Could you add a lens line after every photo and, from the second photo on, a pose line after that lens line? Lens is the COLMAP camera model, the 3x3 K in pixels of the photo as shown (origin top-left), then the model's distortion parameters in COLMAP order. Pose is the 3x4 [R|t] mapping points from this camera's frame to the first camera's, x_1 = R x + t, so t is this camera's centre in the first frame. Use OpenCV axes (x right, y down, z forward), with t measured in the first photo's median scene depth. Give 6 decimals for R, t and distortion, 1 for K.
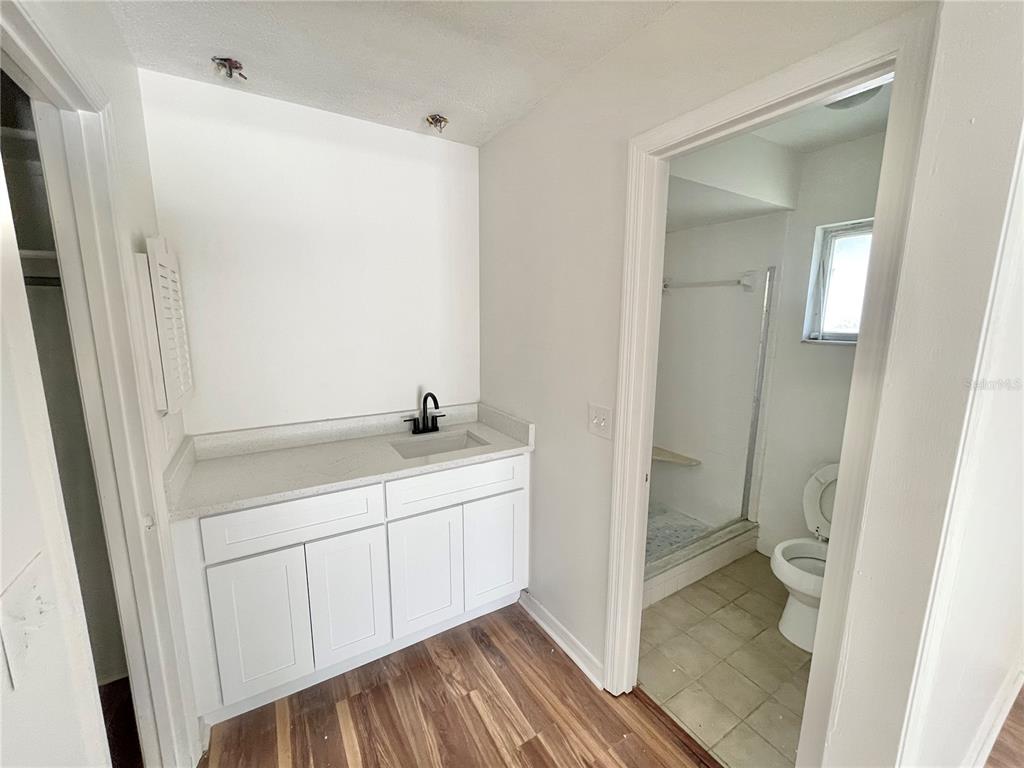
lens RADIAL K [[414.7, 0, 513.9], [0, 414.7, 386.1], [0, 0, 1]] dist [-0.001458, -0.000085]
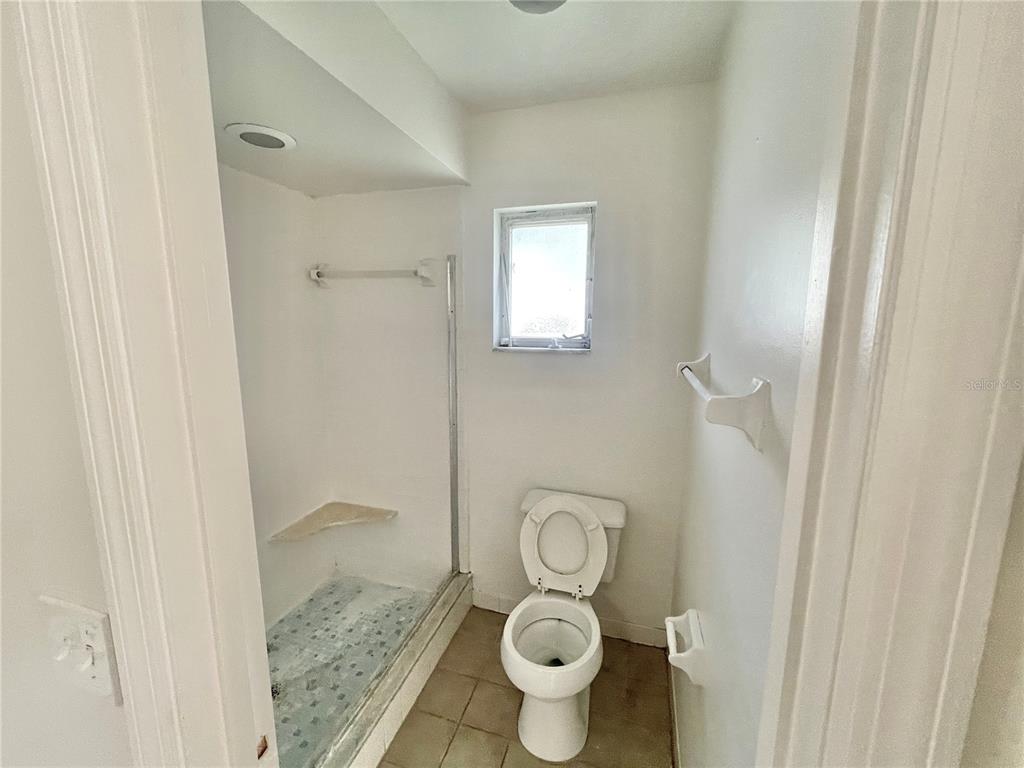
lens RADIAL K [[414.7, 0, 511.2], [0, 414.7, 379.0], [0, 0, 1]] dist [-0.001458, -0.000085]
pose [[0.754128, -0.108215, 0.647750, 0.181875], [0.109272, 0.993257, 0.038719, -0.077557], [-0.647573, 0.041582, 0.760868, 0.353039]]
